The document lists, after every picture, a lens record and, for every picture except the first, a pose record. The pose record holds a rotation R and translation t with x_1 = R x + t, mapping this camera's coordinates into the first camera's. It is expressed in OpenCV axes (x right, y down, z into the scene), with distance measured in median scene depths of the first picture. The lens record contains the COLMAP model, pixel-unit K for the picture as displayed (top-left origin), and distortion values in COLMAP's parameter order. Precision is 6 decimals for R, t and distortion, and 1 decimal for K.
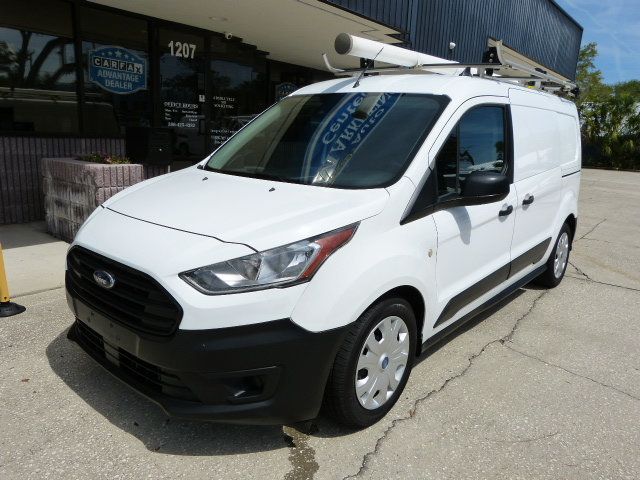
lens RADIAL K [[479.5, 0, 320.1], [0, 479.5, 240.1], [0, 0, 1]] dist [-0.029409, 0.019913]
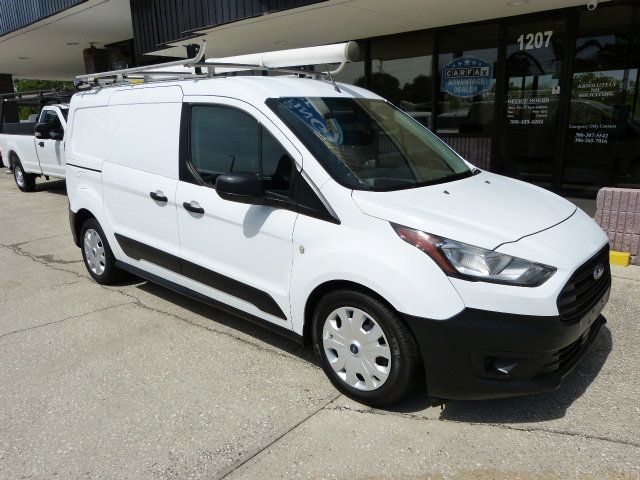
lens RADIAL K [[479.5, 0, 317.9], [0, 479.5, 243.2], [0, 0, 1]] dist [-0.029409, 0.019913]
pose [[-0.026243, 0.203413, -0.978741, 0.784506], [-0.194774, 0.959274, 0.204589, -0.140857], [0.980497, 0.196002, 0.014446, 0.717697]]
